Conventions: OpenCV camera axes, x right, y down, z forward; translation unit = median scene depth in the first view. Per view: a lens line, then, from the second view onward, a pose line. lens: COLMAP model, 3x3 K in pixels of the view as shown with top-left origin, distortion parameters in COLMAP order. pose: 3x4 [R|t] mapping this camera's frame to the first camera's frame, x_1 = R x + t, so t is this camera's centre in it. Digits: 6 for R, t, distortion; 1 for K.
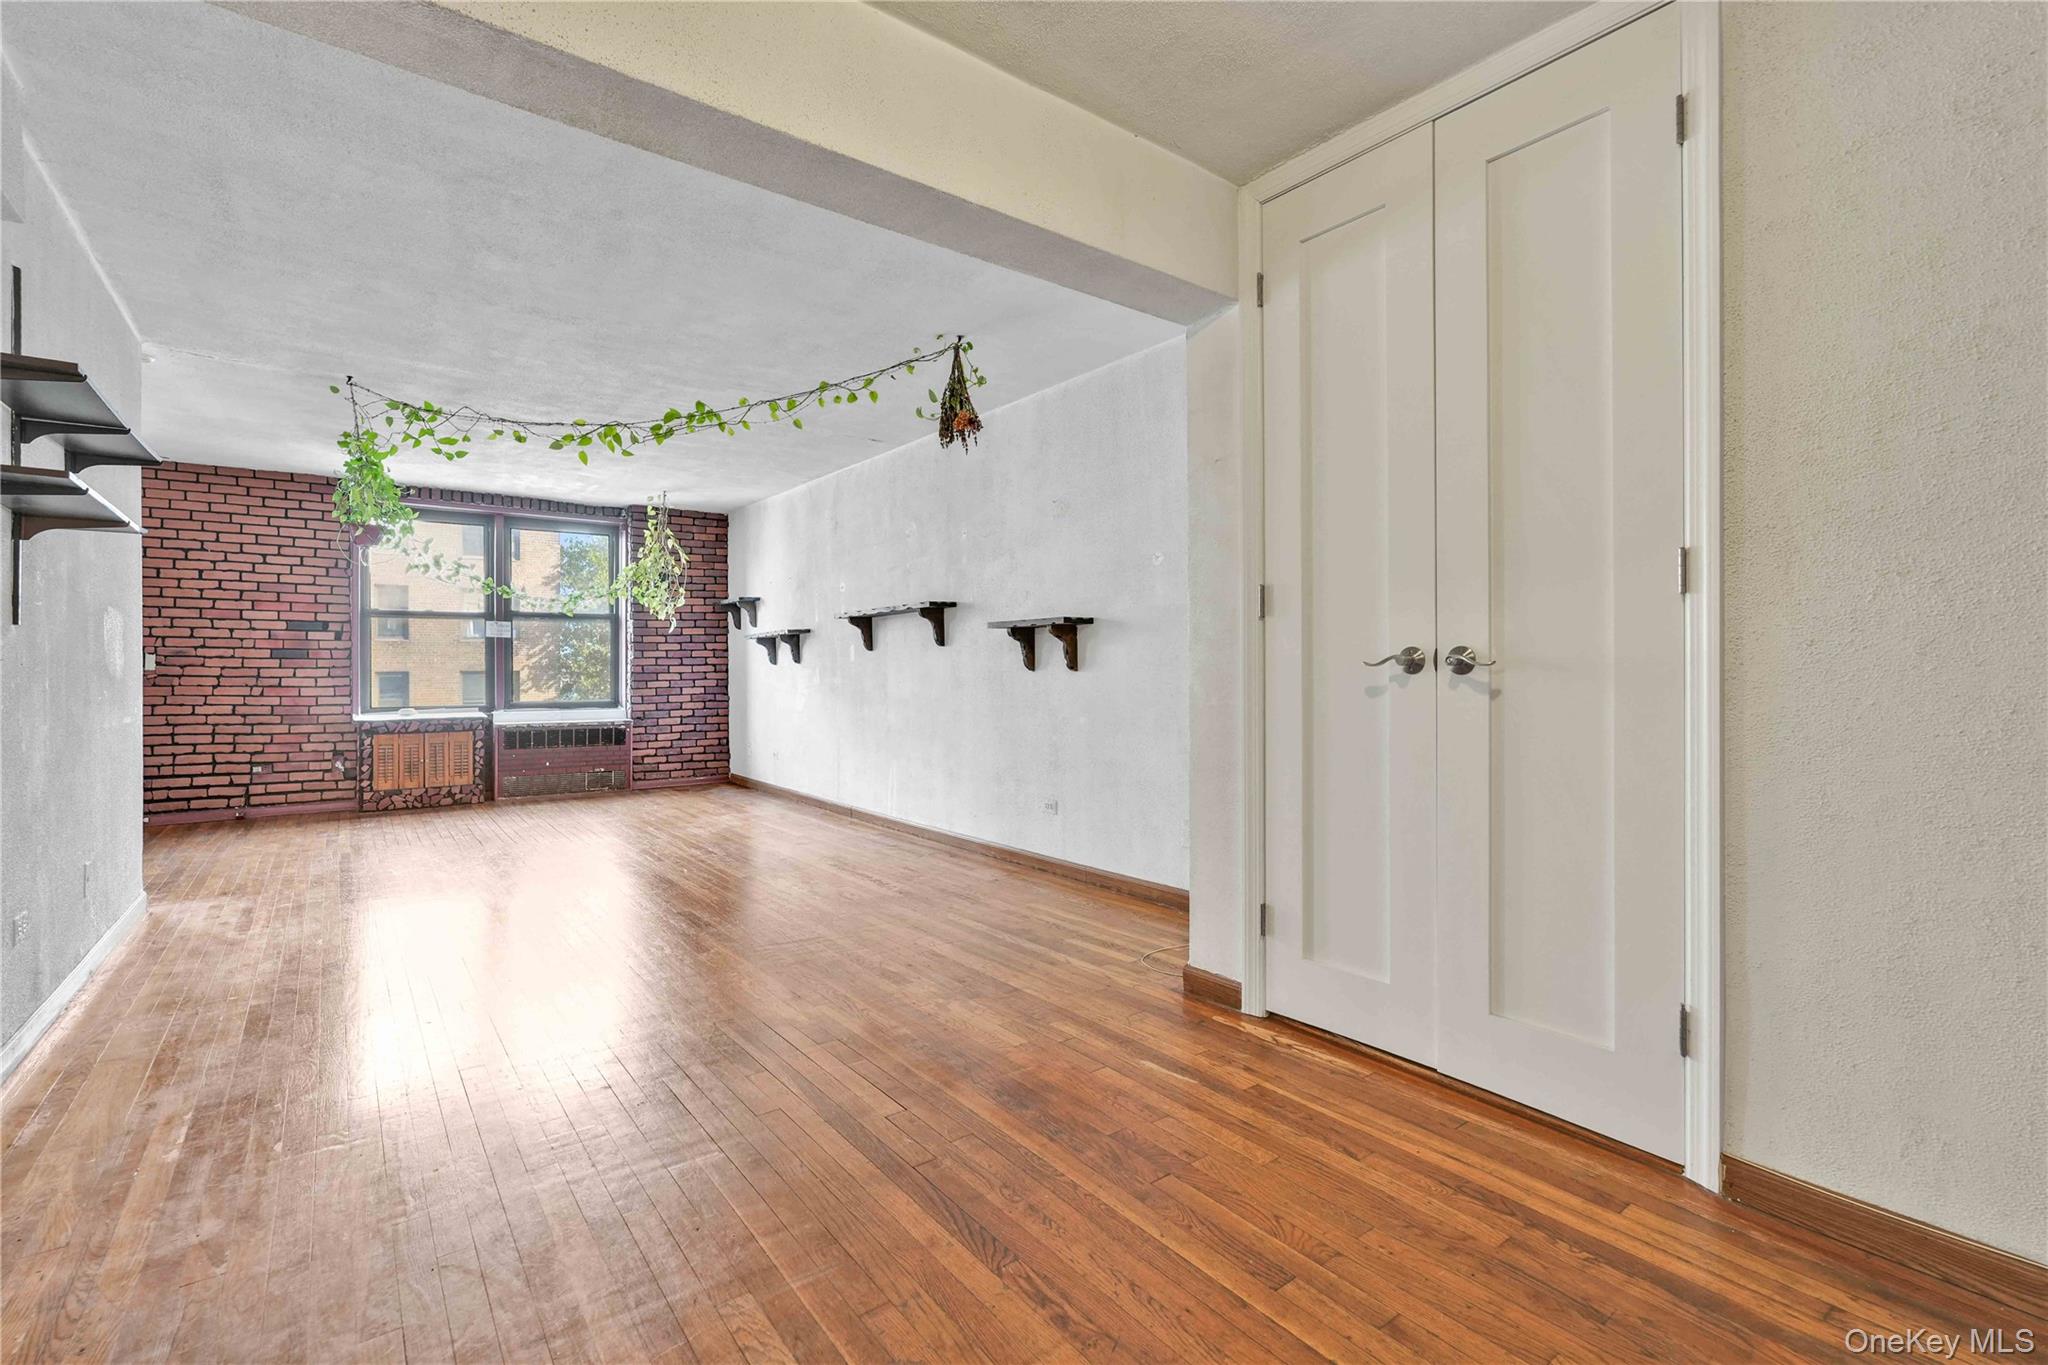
lens RADIAL K [[907.6, 0, 993.7], [0, 907.6, 675.6], [0, 0, 1]] dist [-0.000021, 0.000505]
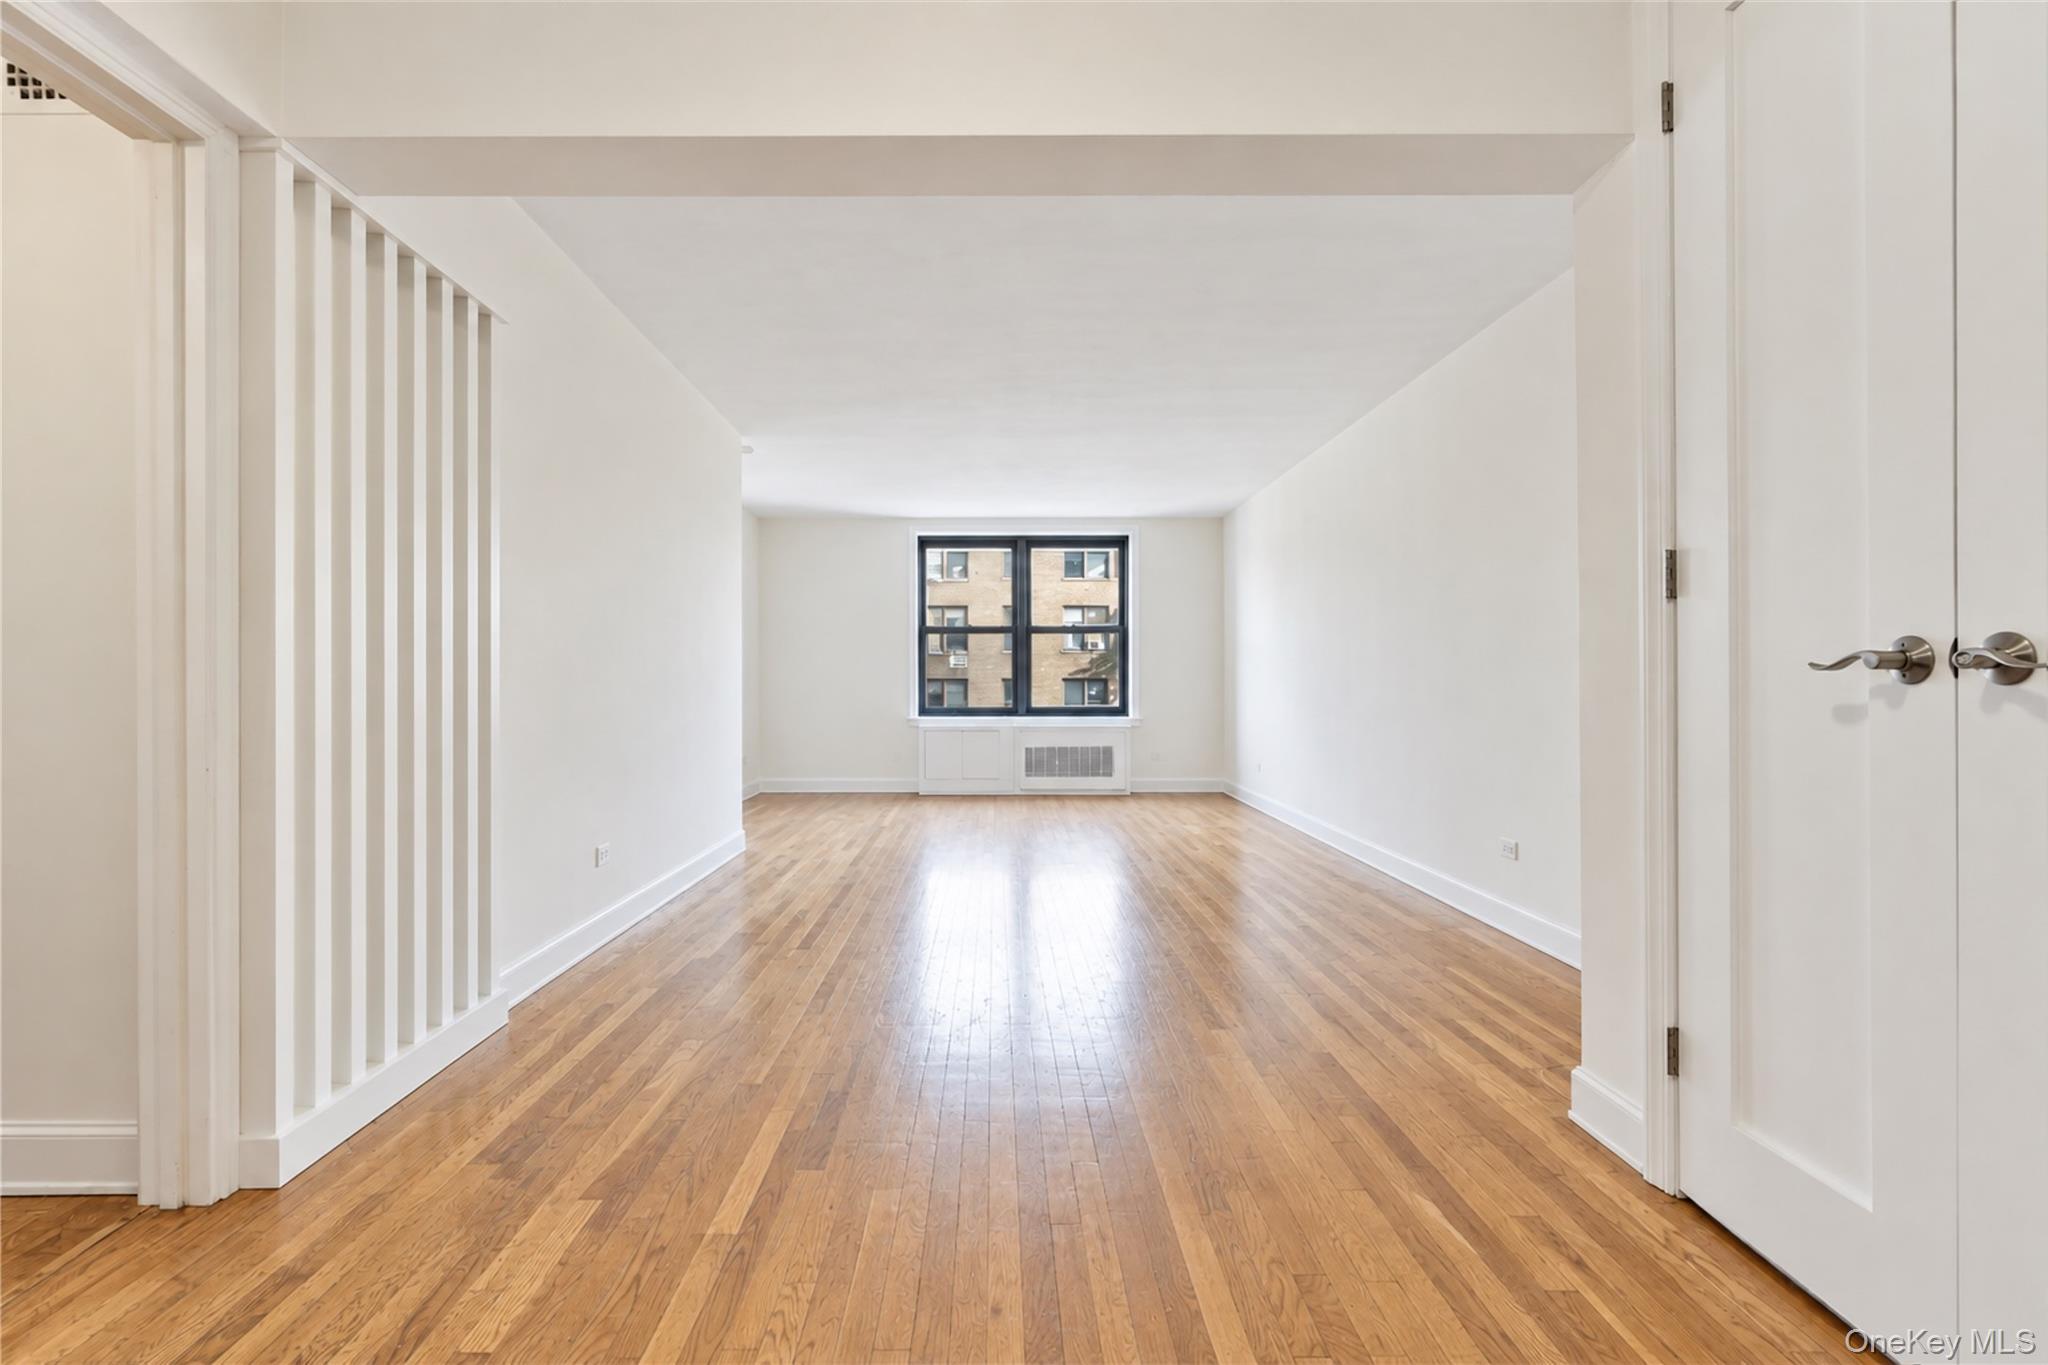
lens RADIAL K [[907.6, 0, 993.7], [0, 907.6, 675.6], [0, 0, 1]] dist [-0.000021, 0.000505]
pose [[0.807029, 0.000901, -0.590511, 0.289974], [-0.005619, 0.999965, -0.006152, -0.000274], [0.590485, 0.008283, 0.807006, 0.166728]]
